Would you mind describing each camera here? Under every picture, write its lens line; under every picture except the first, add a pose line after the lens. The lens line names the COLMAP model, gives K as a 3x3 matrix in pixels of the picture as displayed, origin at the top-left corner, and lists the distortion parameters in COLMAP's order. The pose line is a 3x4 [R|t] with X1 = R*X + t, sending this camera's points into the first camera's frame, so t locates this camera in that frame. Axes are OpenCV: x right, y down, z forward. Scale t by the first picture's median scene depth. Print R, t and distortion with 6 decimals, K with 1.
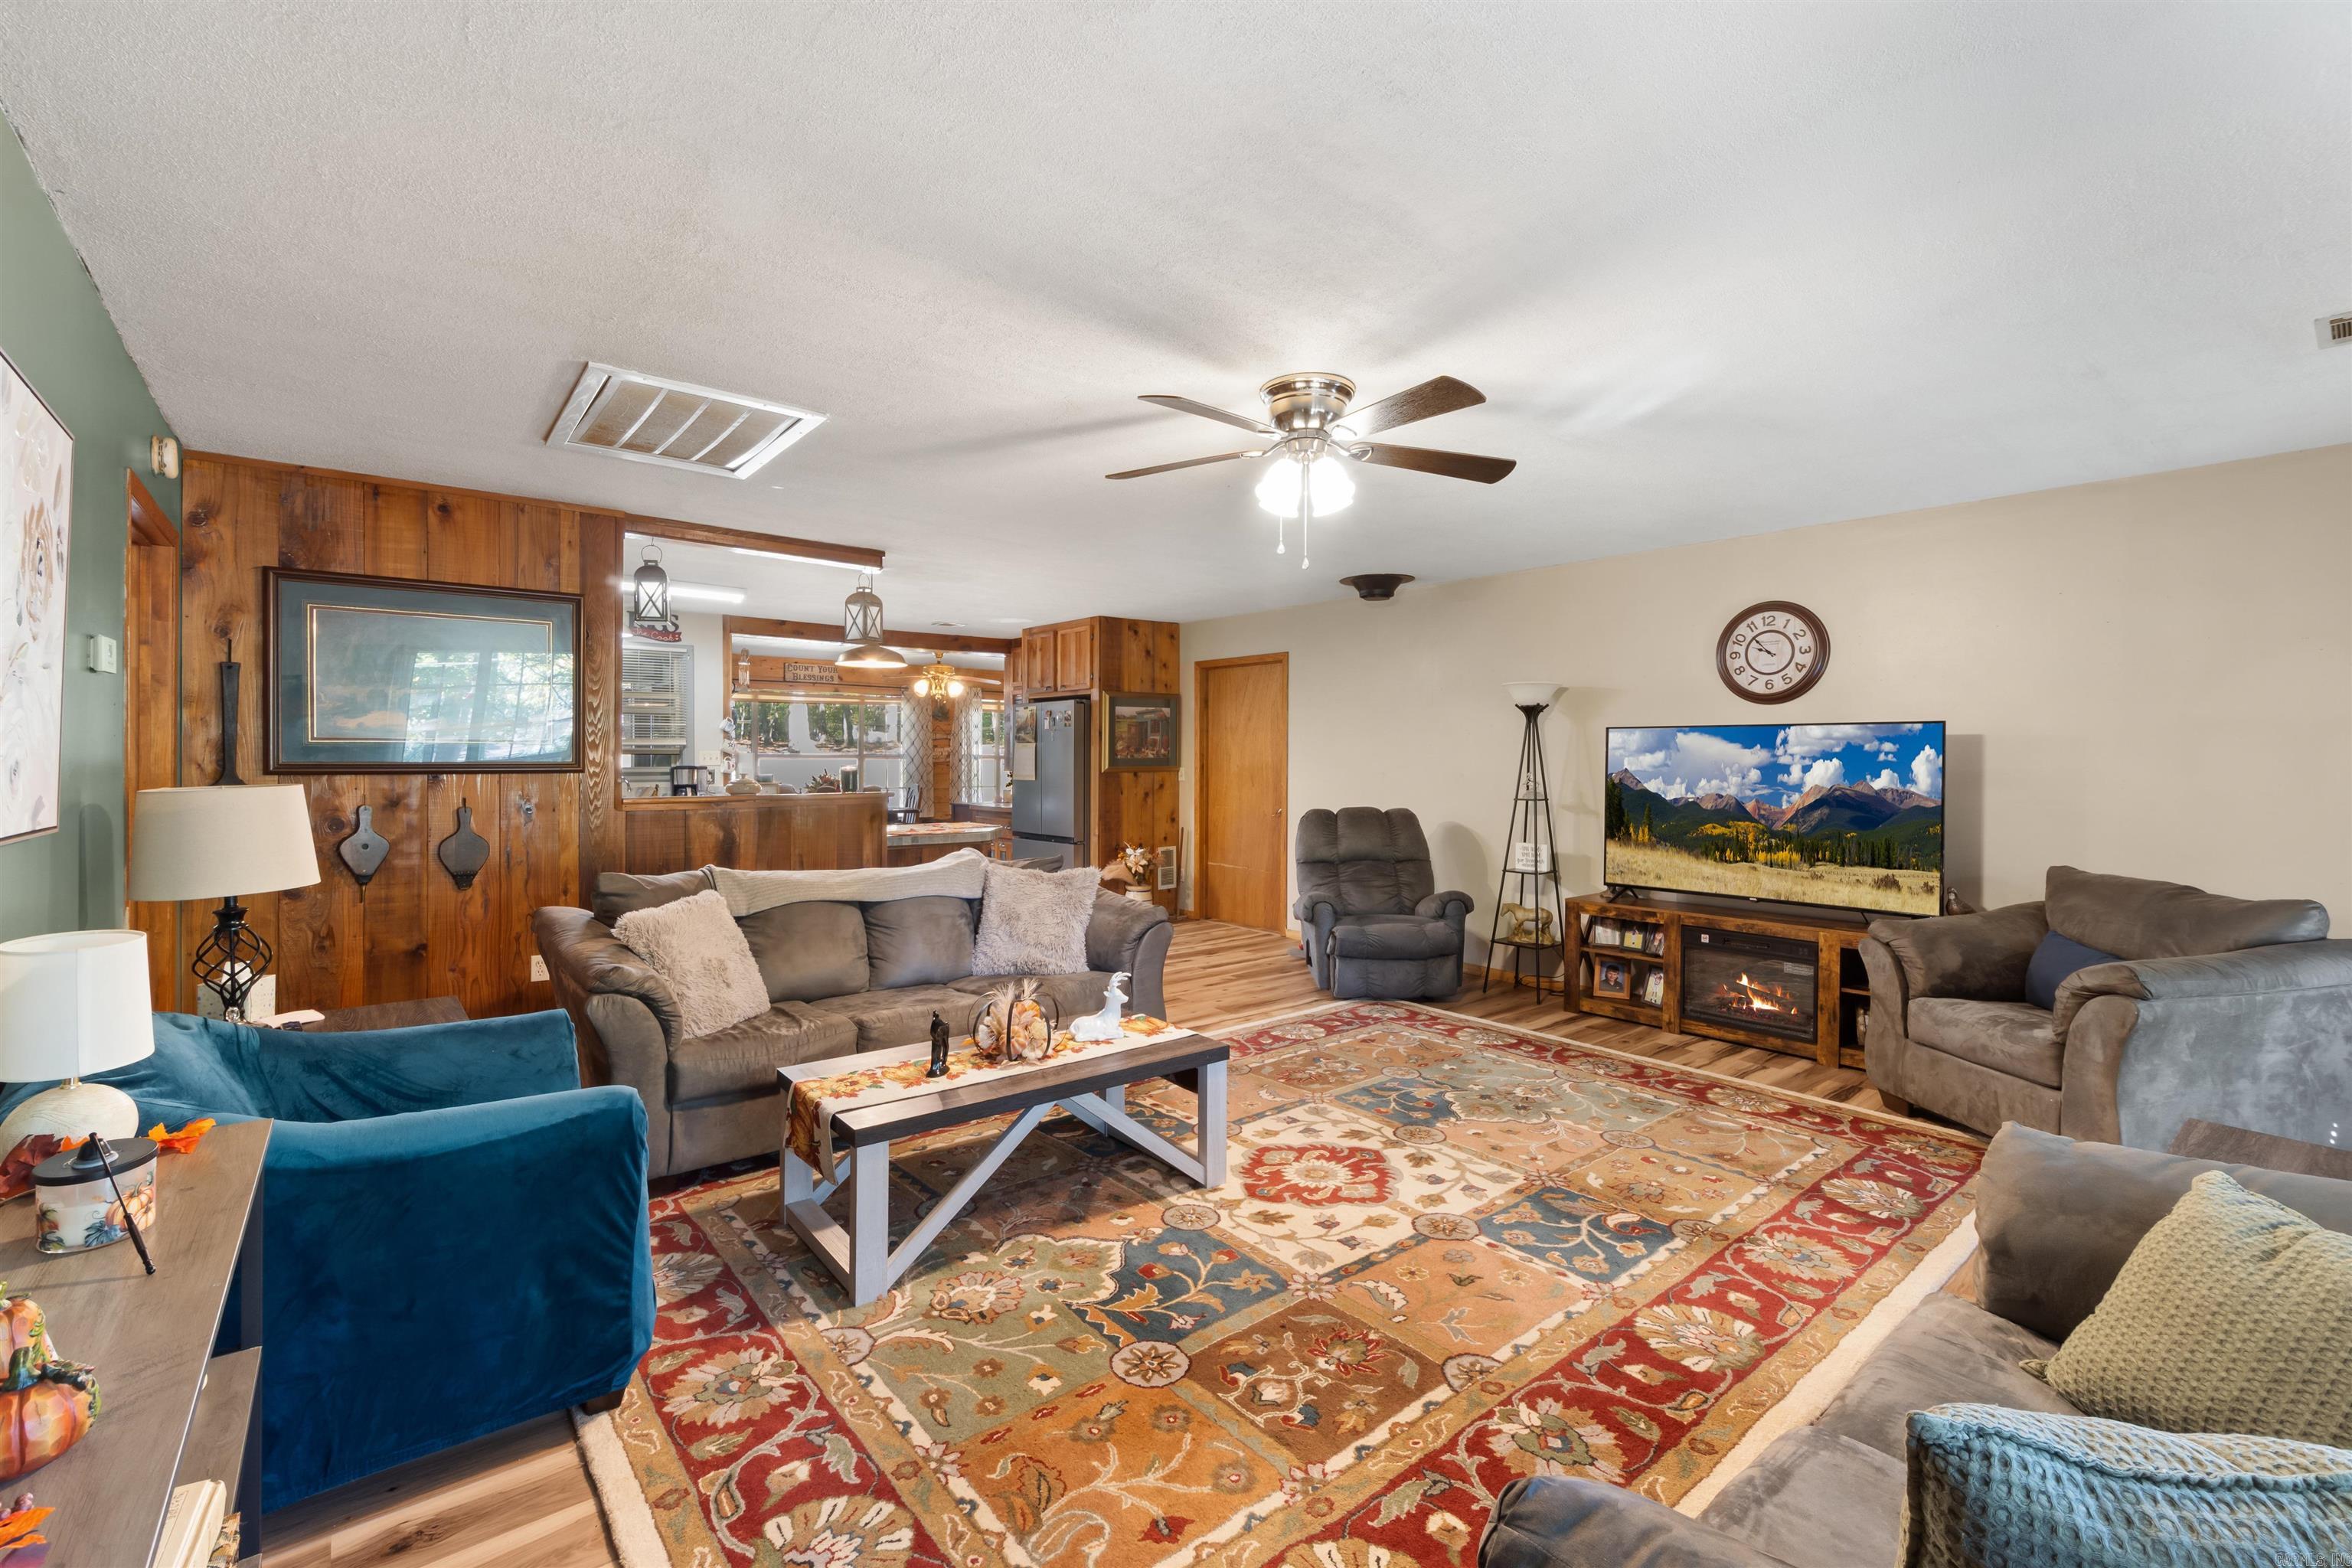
lens RADIAL K [[999.4, 0, 1166.0], [0, 999.4, 753.7], [0, 0, 1]] dist [-0.000343, 0.000200]
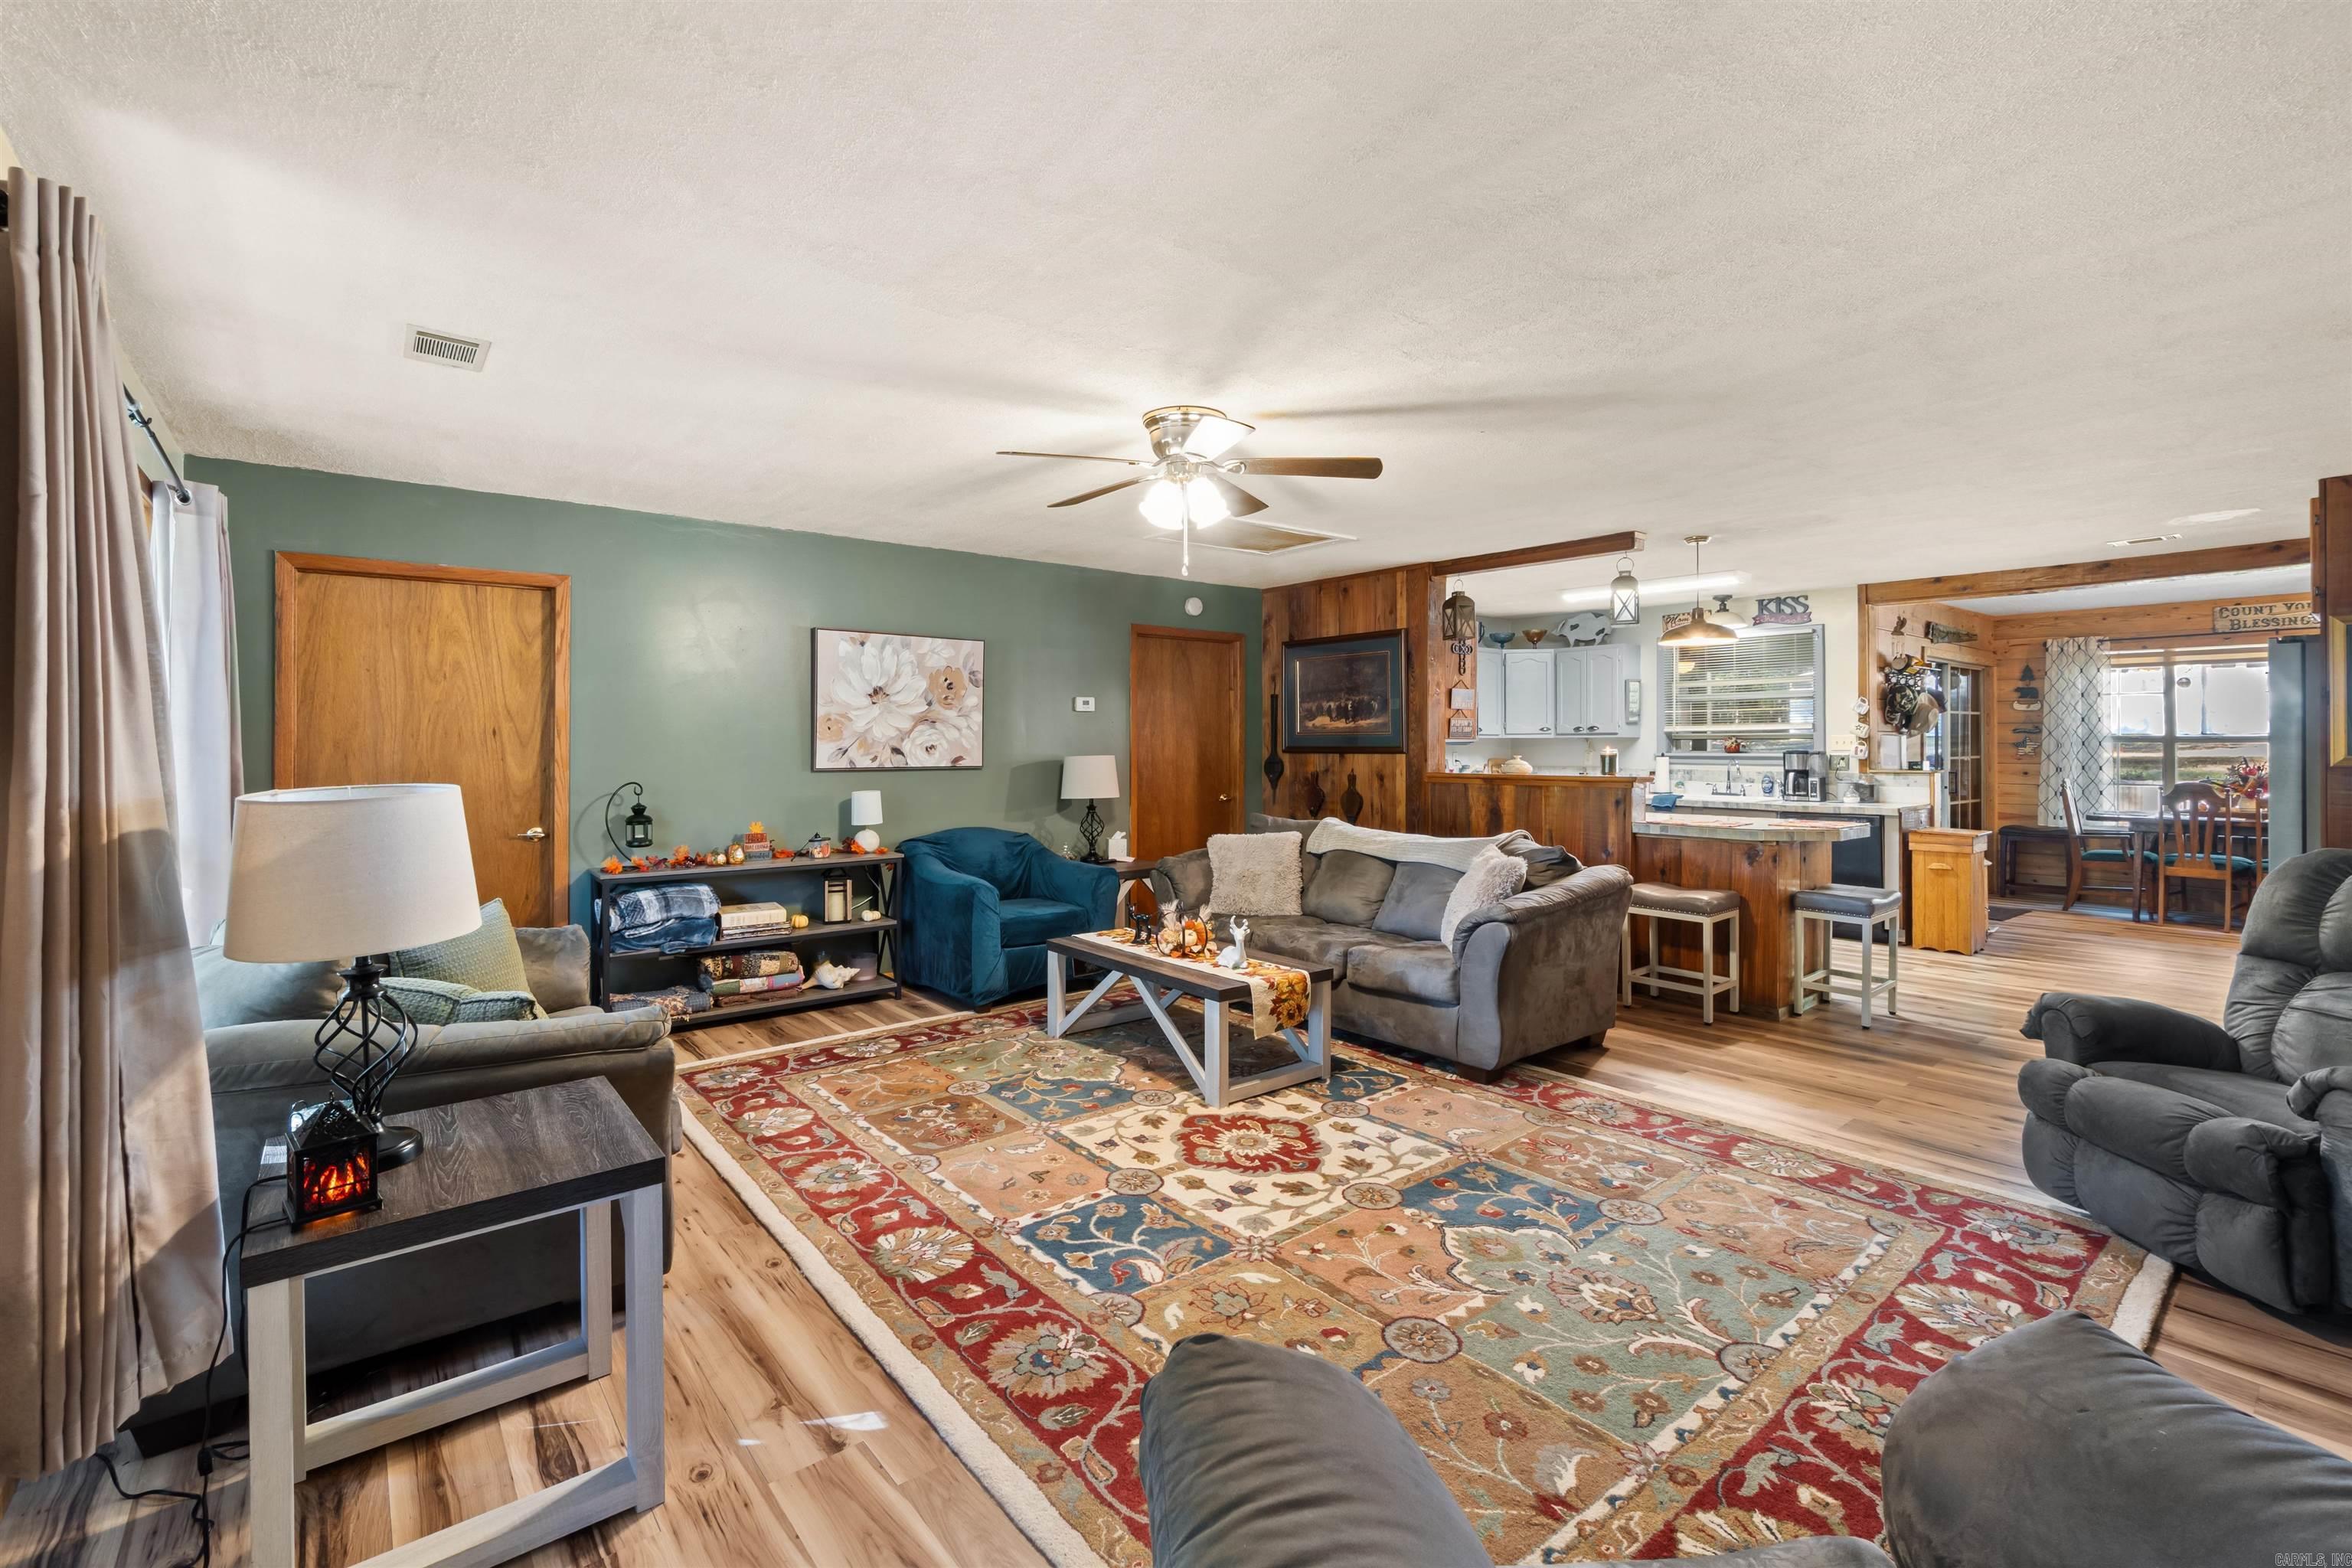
lens RADIAL K [[1022.1, 0, 1157.4], [0, 1022.1, 750.0], [0, 0, 1]] dist [-0.000169, 0.000246]
pose [[-0.003750, 0.001888, -0.999991, 1.255160], [0.008402, 0.999963, 0.001857, 0.012579], [0.999958, -0.008395, -0.003765, 0.950515]]
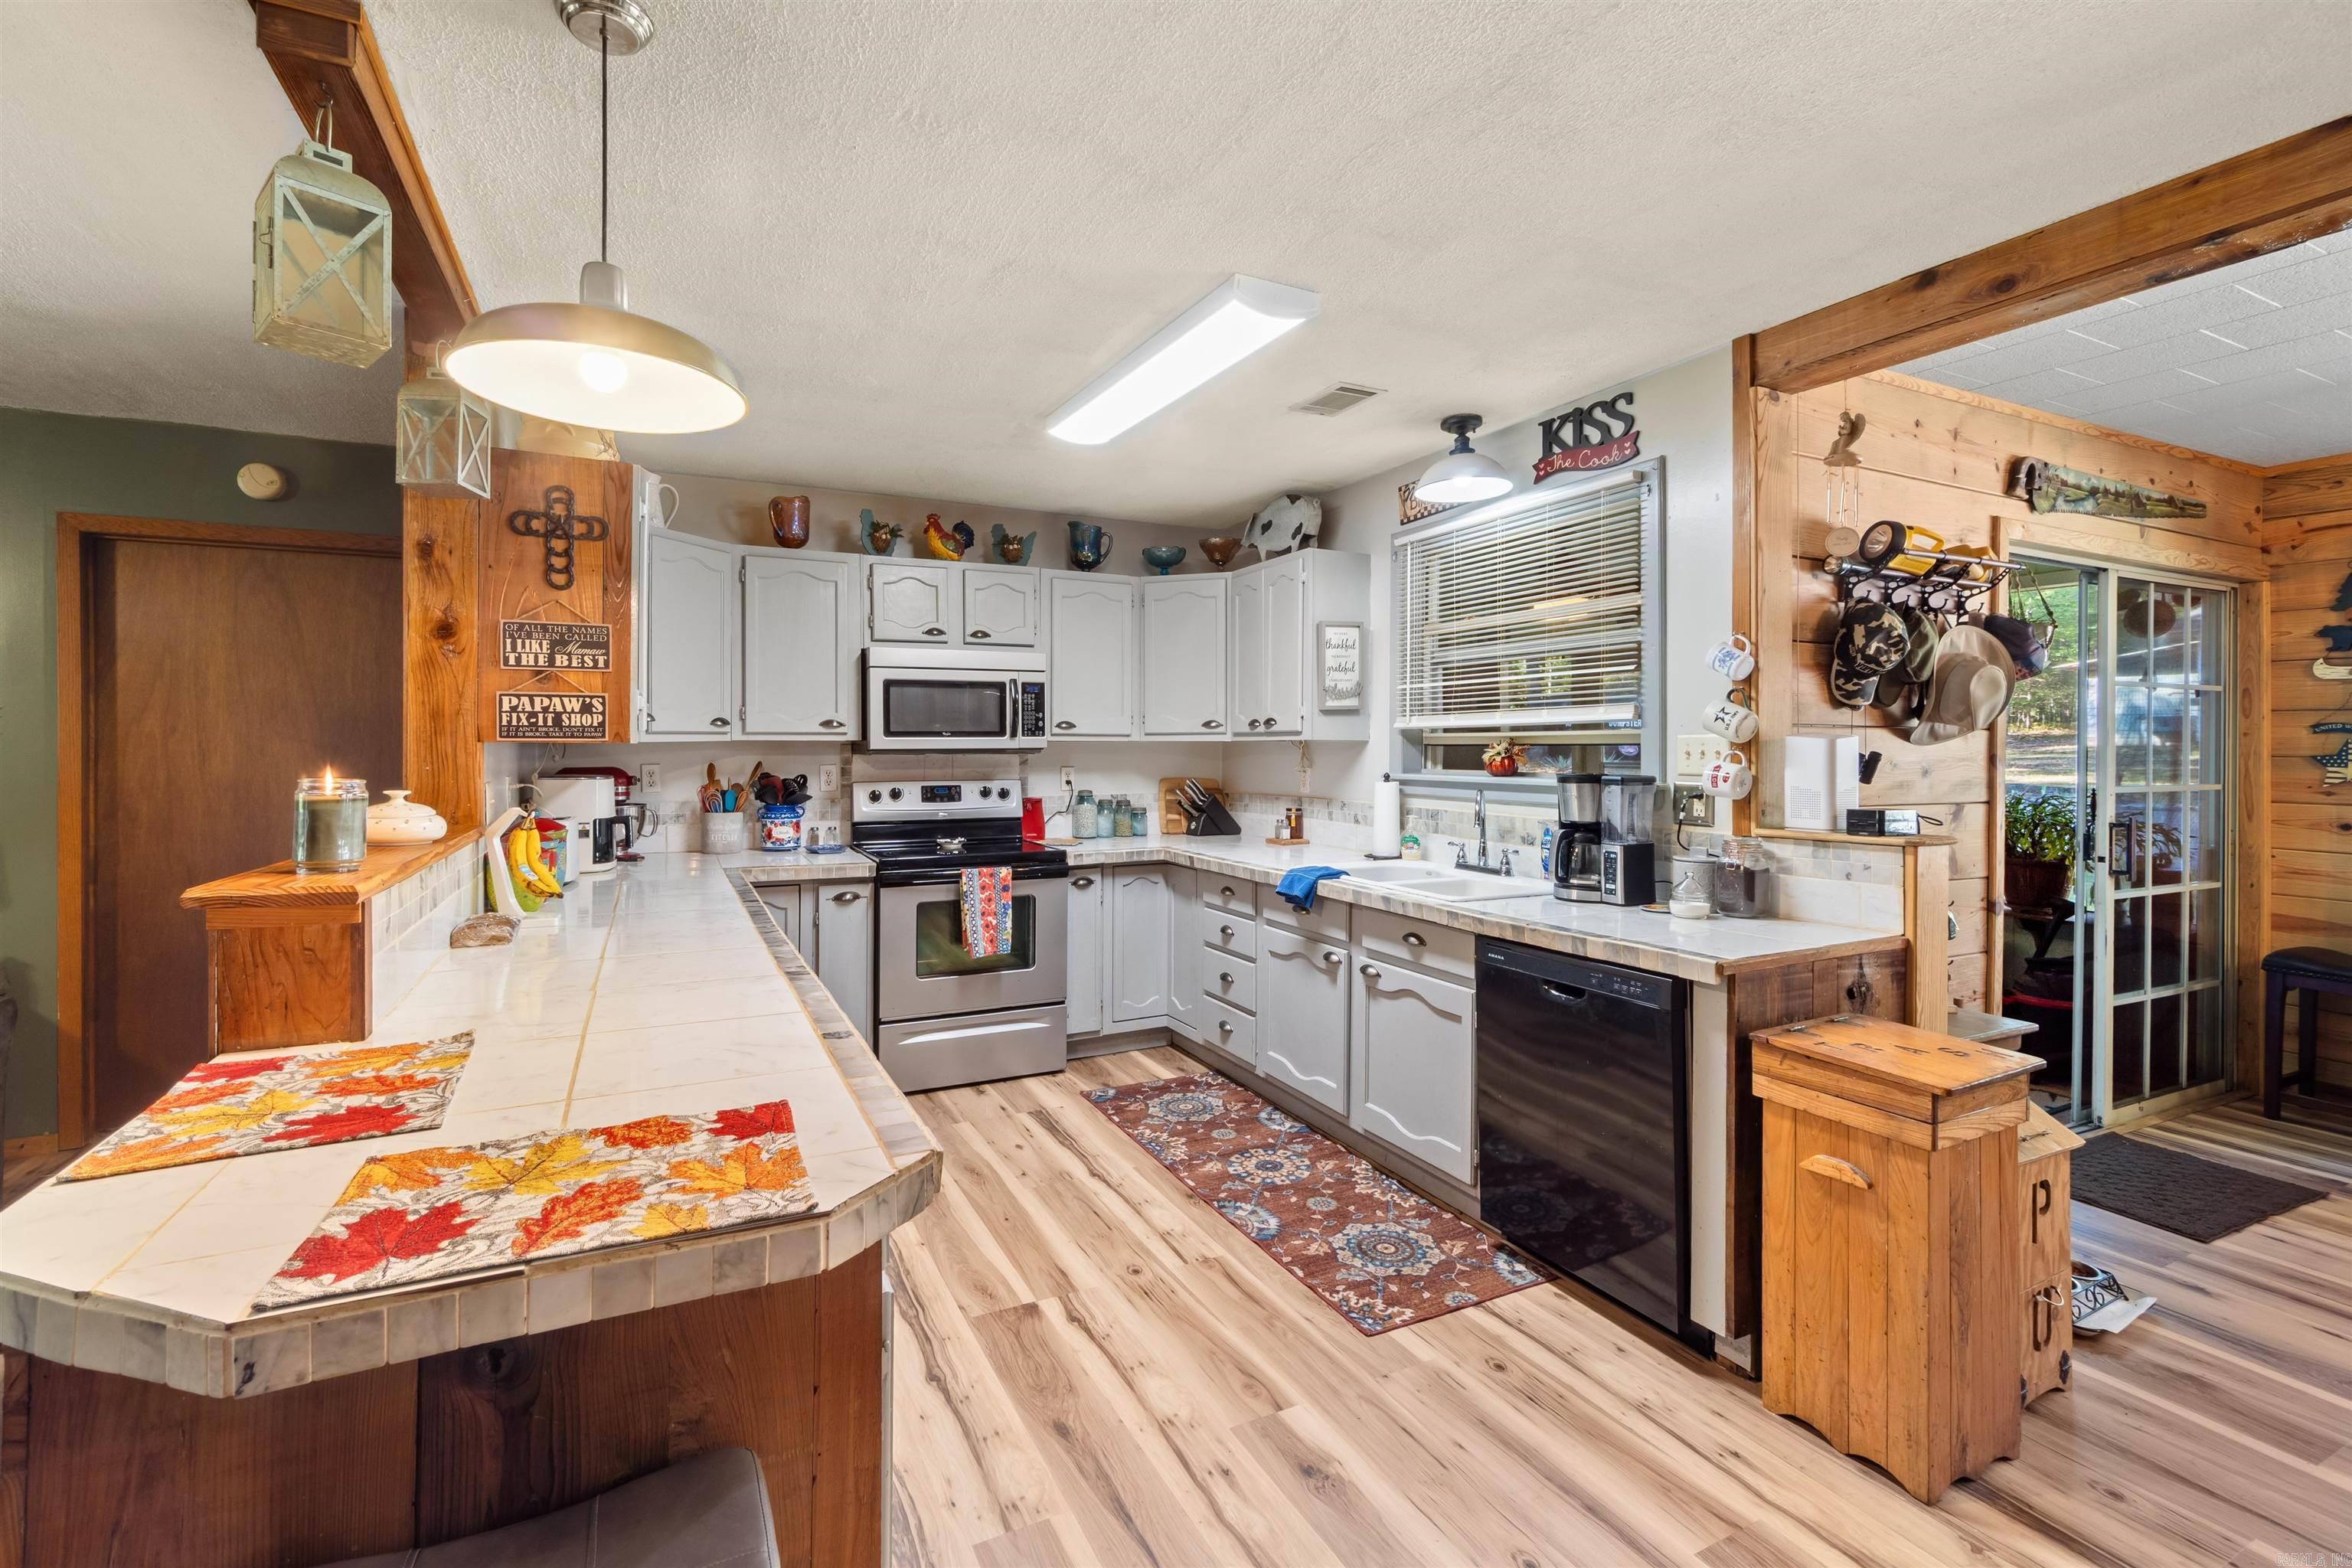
lens RADIAL K [[999.4, 0, 1166.0], [0, 999.4, 753.7], [0, 0, 1]] dist [-0.000343, 0.000200]
pose [[-0.224023, 0.002285, -0.974581, -0.161787], [0.003831, 0.999992, 0.001464, 0.008949], [0.974576, -0.003405, -0.224030, 2.288225]]
